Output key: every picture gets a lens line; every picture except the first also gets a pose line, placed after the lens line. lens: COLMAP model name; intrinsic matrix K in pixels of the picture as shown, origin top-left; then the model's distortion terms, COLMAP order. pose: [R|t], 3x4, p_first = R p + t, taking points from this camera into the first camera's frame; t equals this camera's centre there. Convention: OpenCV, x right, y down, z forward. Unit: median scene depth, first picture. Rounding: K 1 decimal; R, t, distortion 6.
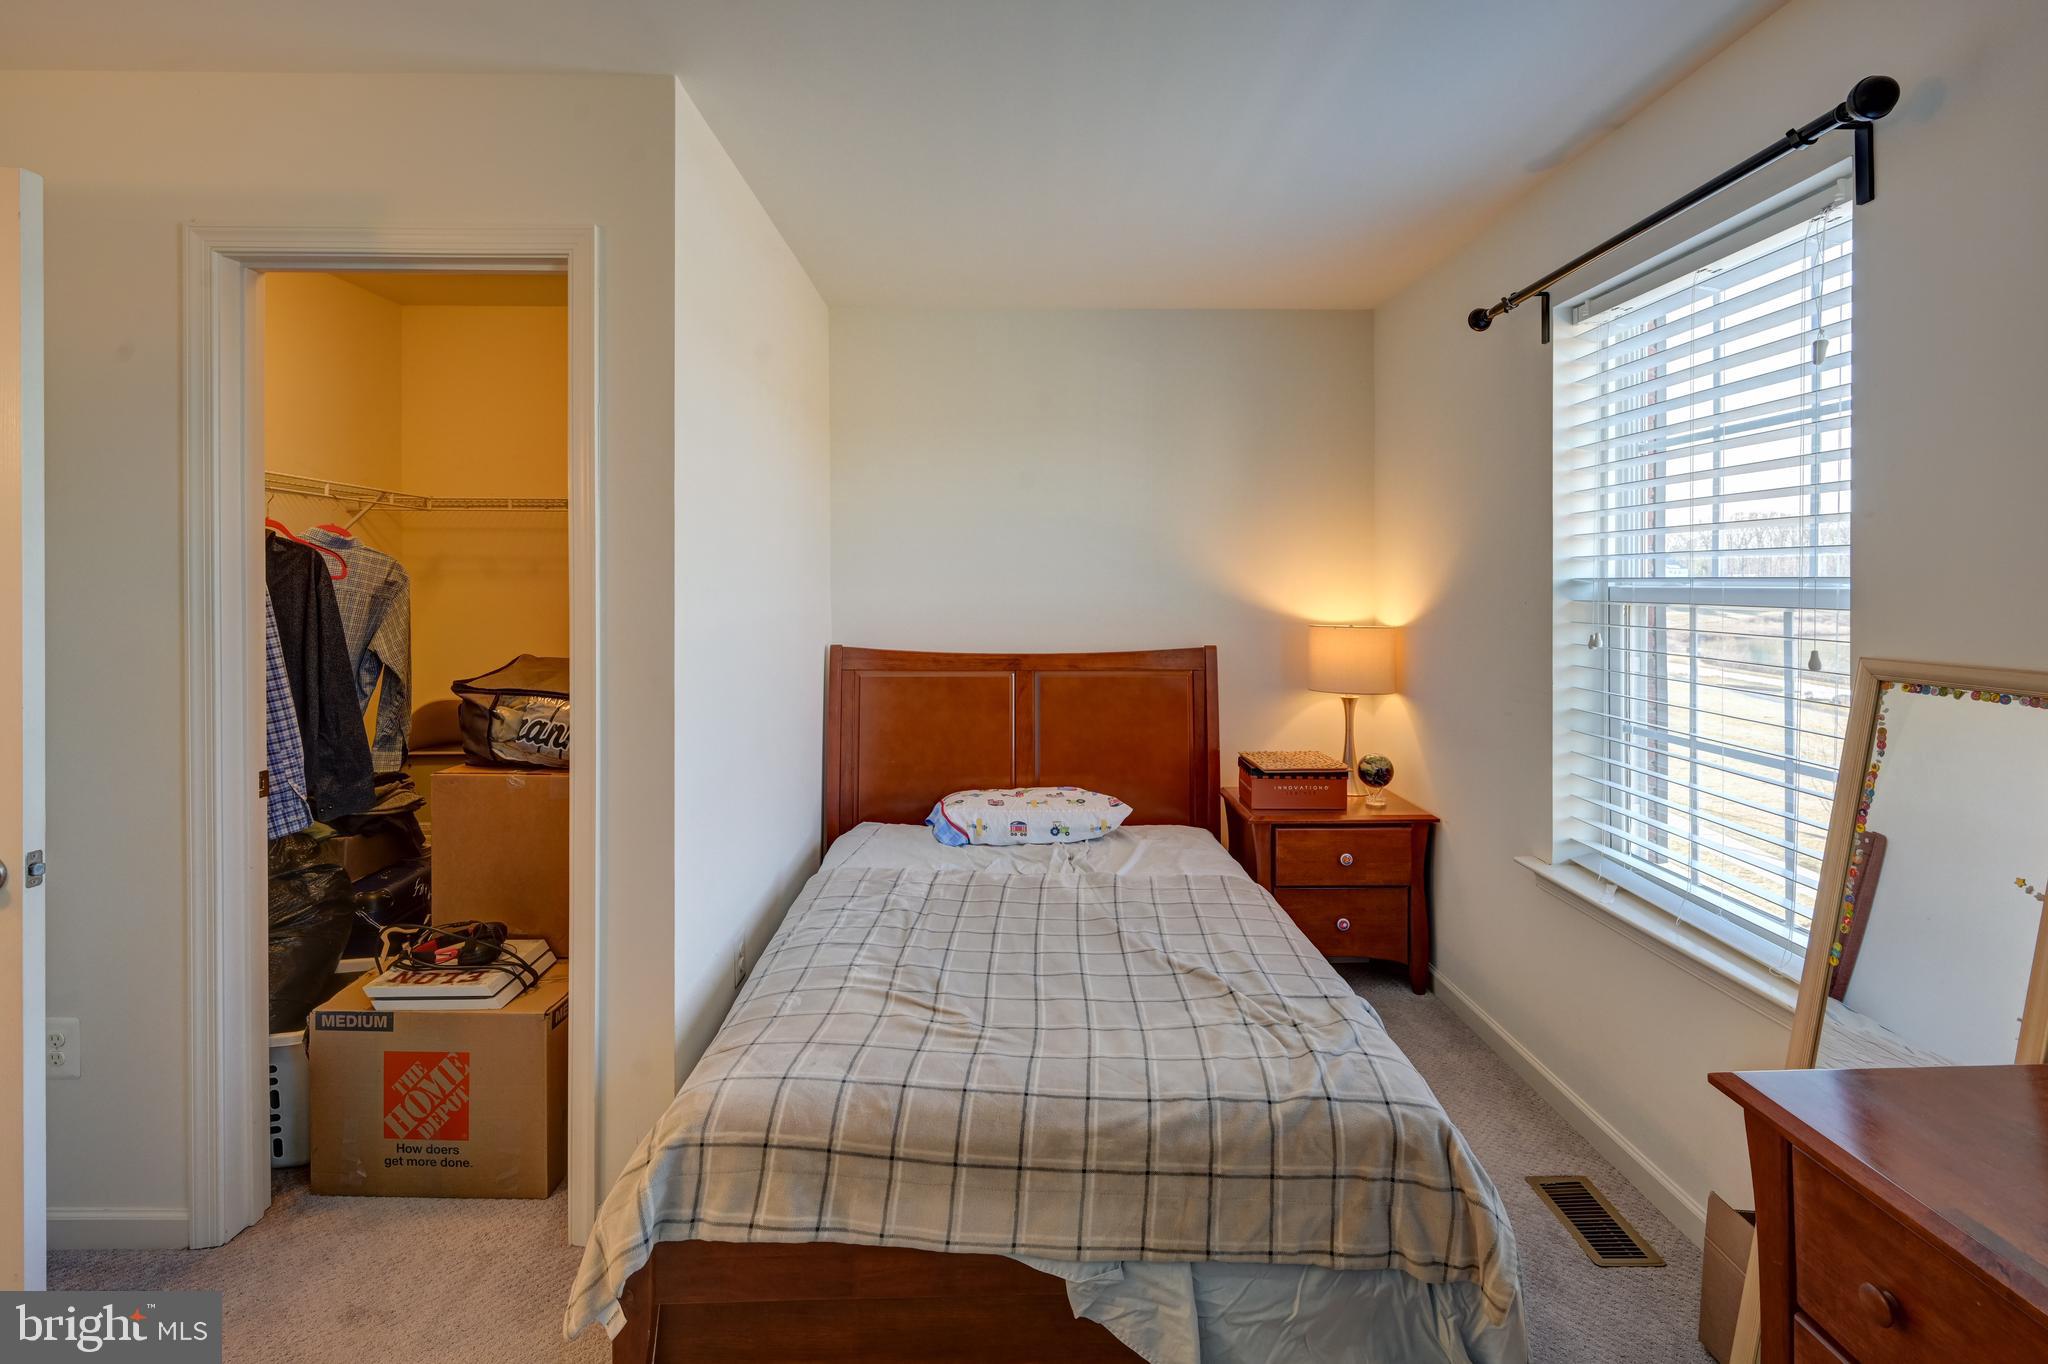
lens RADIAL K [[965.6, 0, 1022.8], [0, 965.6, 590.5], [0, 0, 1]] dist [0.000886, -0.000260]
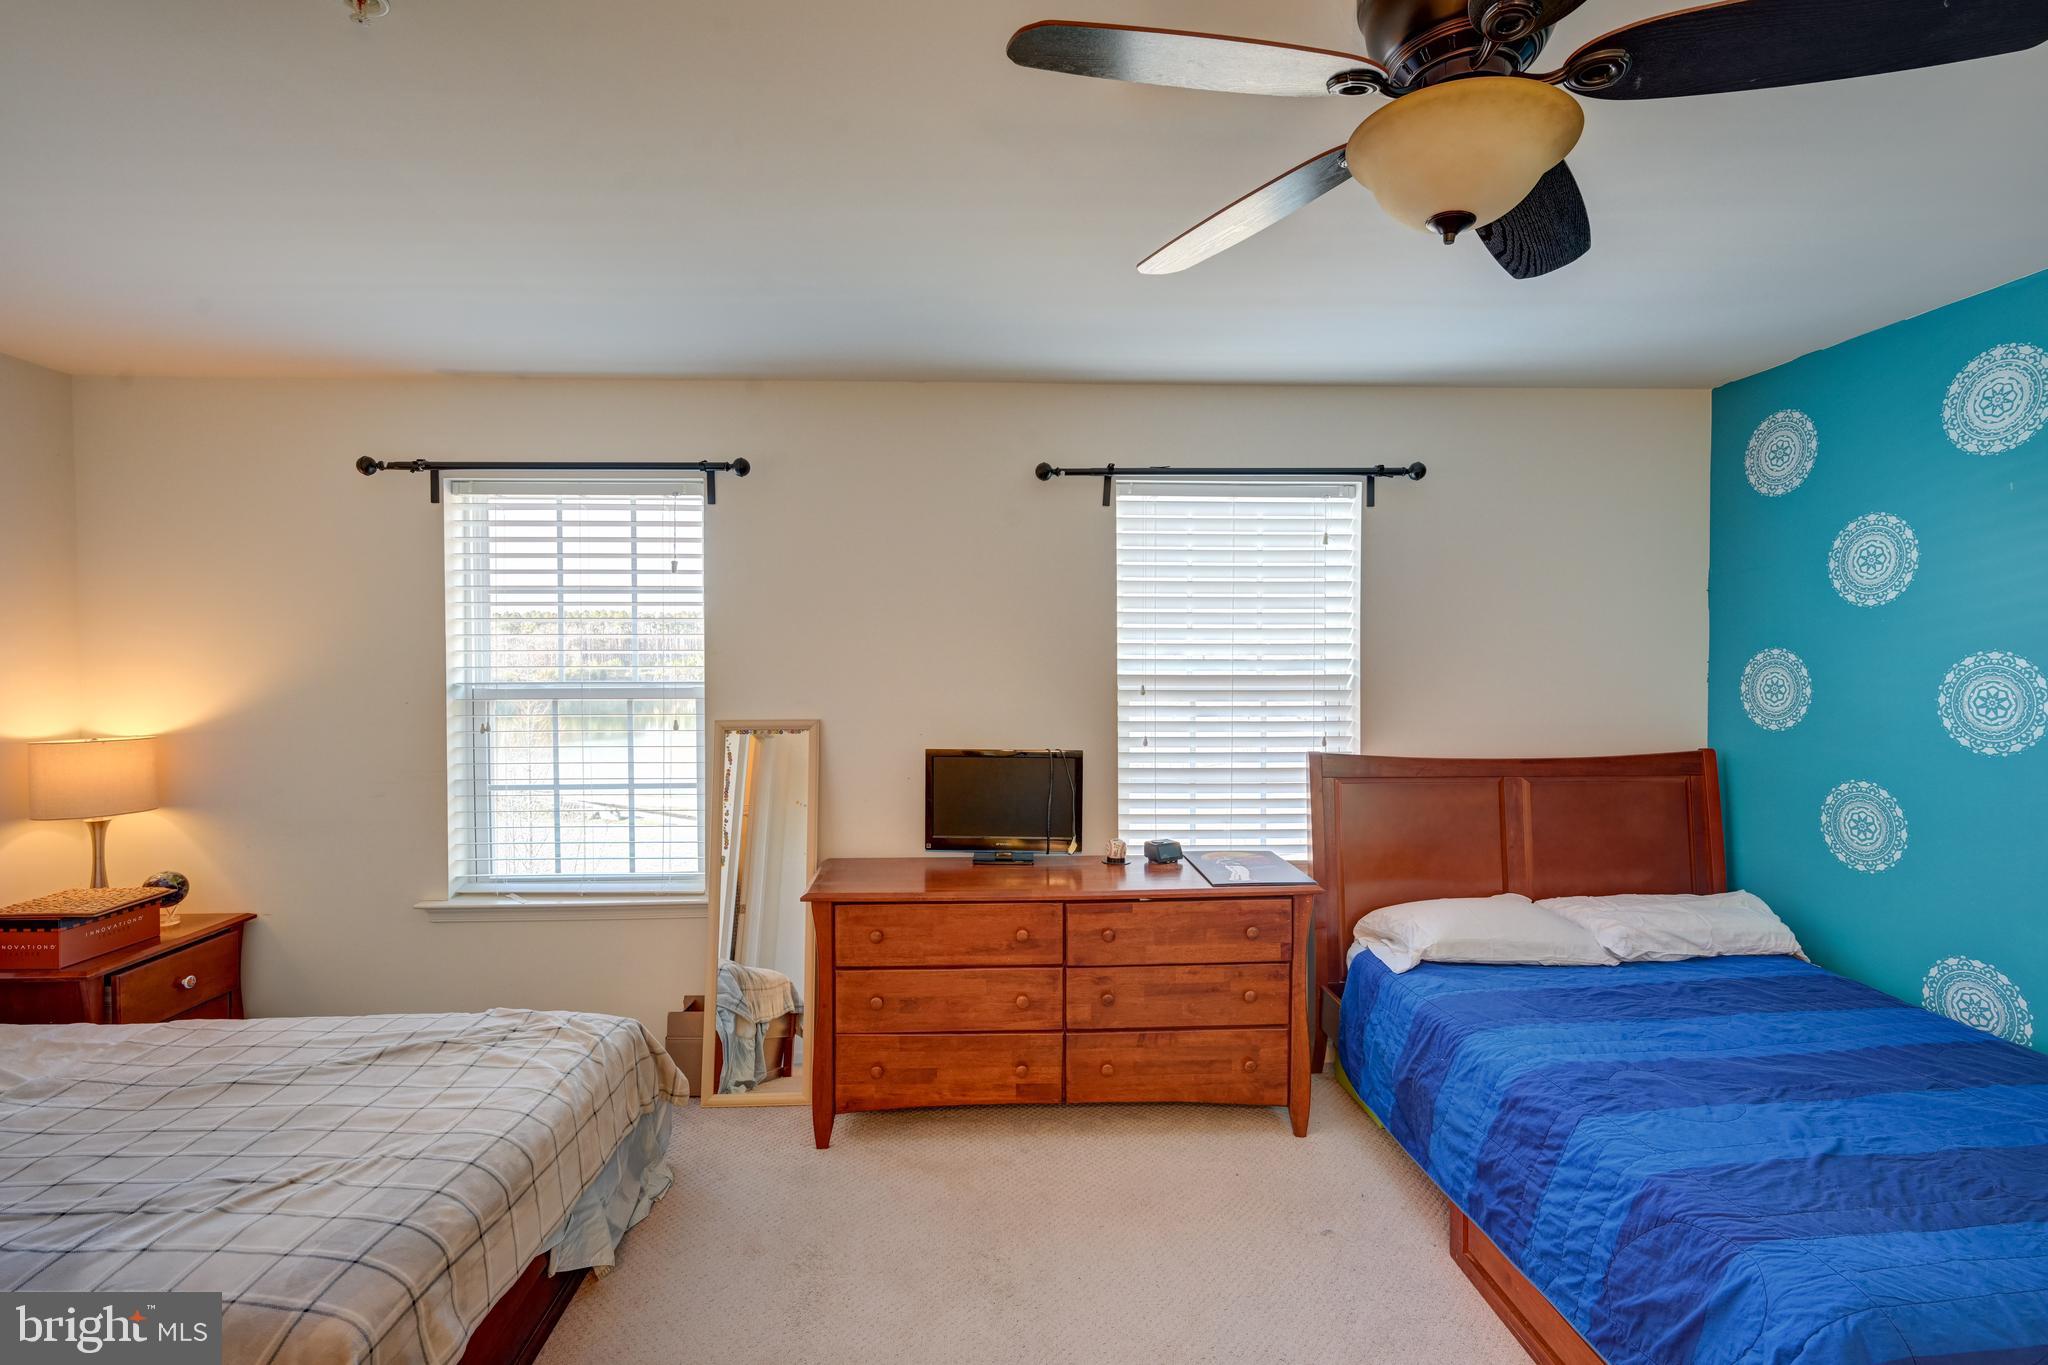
lens RADIAL K [[925.4, 0, 1024.7], [0, 925.4, 679.2], [0, 0, 1]] dist [0.001743, 0.000155]
pose [[-0.037123, -0.027688, 0.998927, -0.748527], [0.012963, 0.999519, 0.028186, -0.043910], [-0.999227, 0.013996, -0.036746, 0.253946]]
